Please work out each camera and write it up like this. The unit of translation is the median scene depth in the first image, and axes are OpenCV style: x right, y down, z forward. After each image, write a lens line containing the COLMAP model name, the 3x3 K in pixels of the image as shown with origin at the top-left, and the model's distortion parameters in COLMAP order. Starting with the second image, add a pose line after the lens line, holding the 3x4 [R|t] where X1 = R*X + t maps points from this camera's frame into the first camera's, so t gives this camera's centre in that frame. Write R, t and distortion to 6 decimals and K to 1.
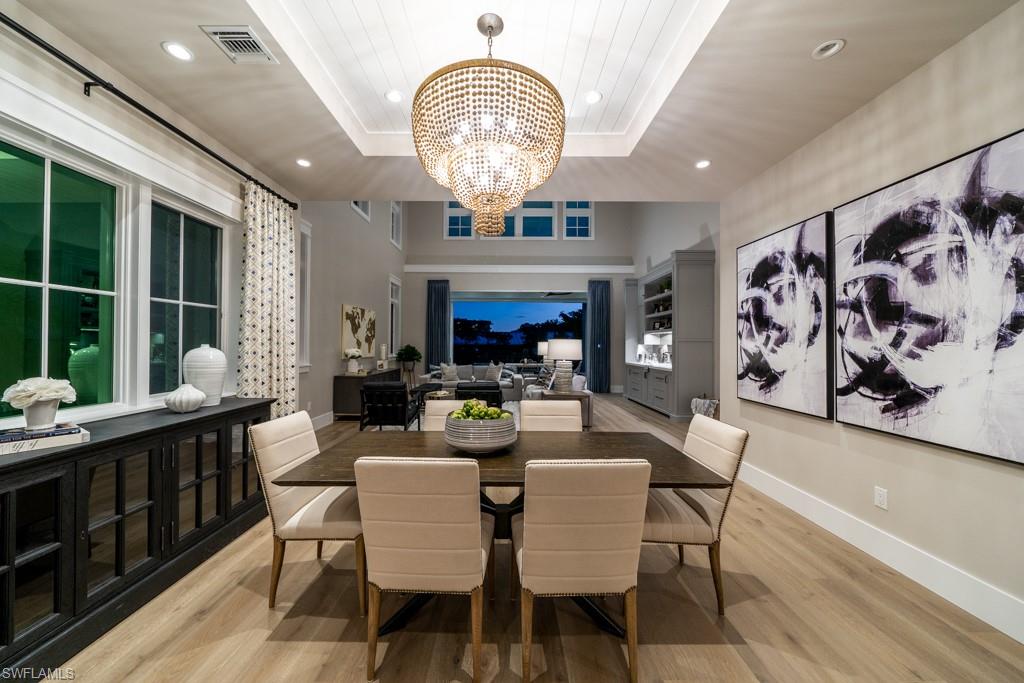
lens RADIAL K [[347.6, 0, 512.0], [0, 347.6, 341.5], [0, 0, 1]] dist [-0.000355, 0.000008]
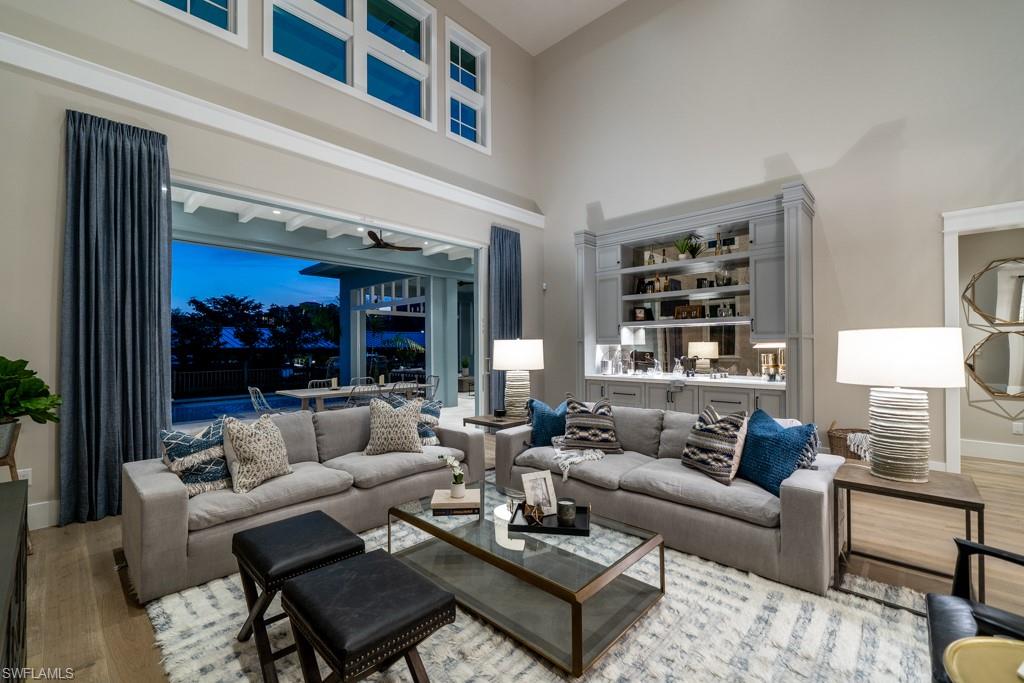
lens RADIAL K [[429.6, 0, 499.1], [0, 429.6, 344.1], [0, 0, 1]] dist [-0.002192, -0.000108]
pose [[0.704747, -0.004245, 0.709446, -0.262966], [0.002835, 0.999991, 0.003167, 0.004576], [-0.709453, -0.000220, 0.704753, 0.569407]]
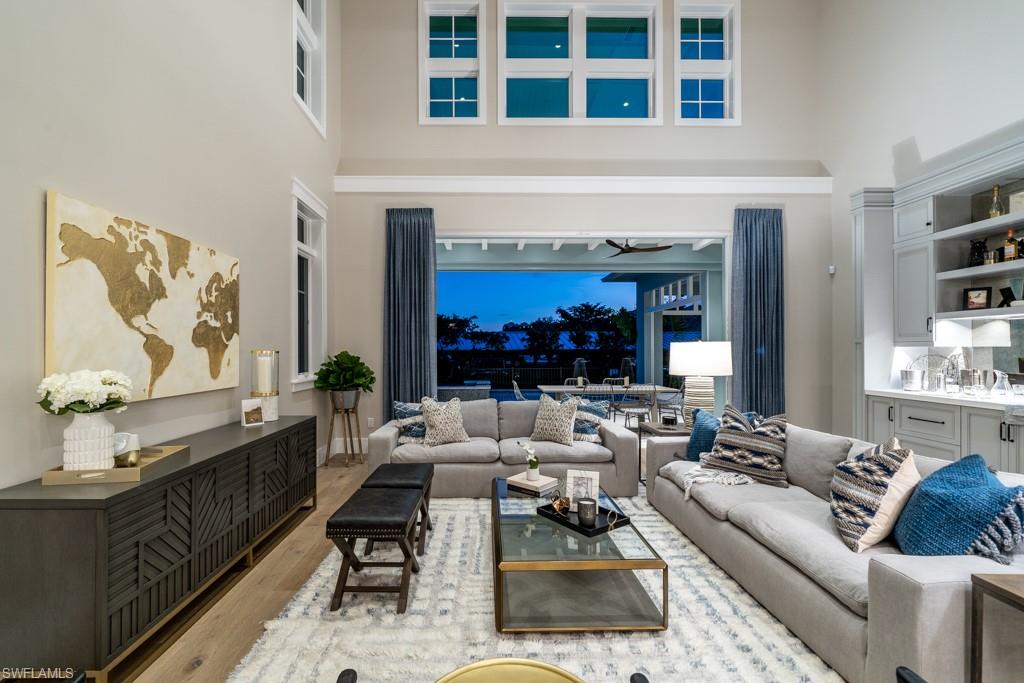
lens RADIAL K [[436.9, 0, 495.9], [0, 436.9, 348.9], [0, 0, 1]] dist [-0.000020, -0.000044]
pose [[0.999897, -0.008637, 0.011491, -0.115130], [0.008564, 0.999943, 0.006347, 0.003575], [-0.011545, -0.006248, 0.999914, 0.457223]]
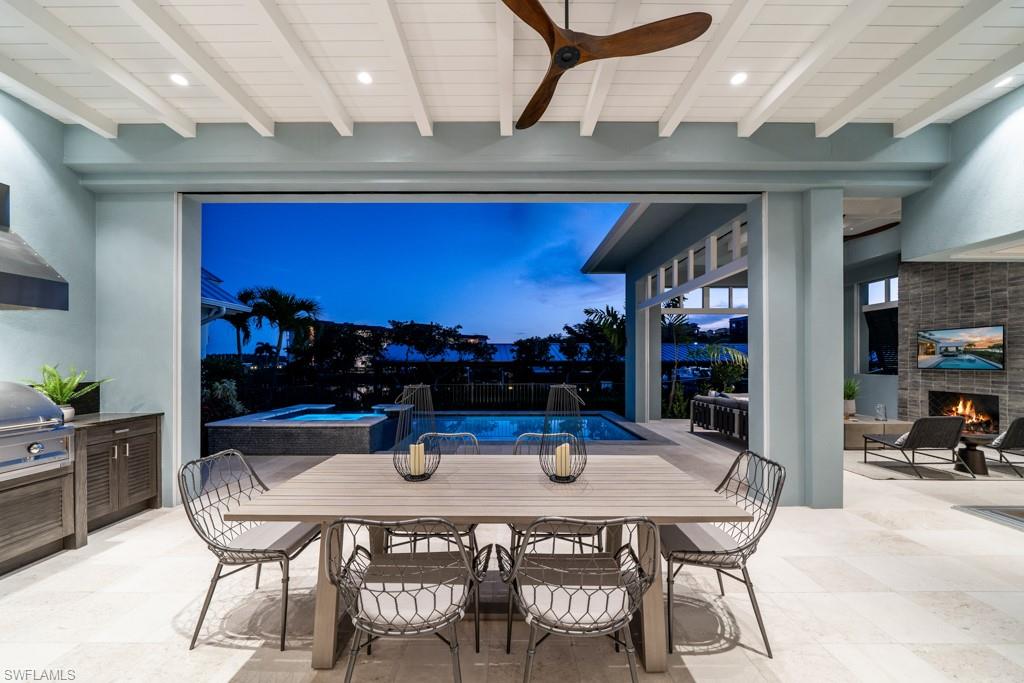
lens RADIAL K [[358.3, 0, 511.6], [0, 358.3, 360.4], [0, 0, 1]] dist [-0.001432, -0.000201]
pose [[0.999966, -0.006050, -0.005568, 0.105966], [0.006082, 0.999965, 0.005788, 0.010724], [0.005533, -0.005822, 0.999968, 1.053588]]
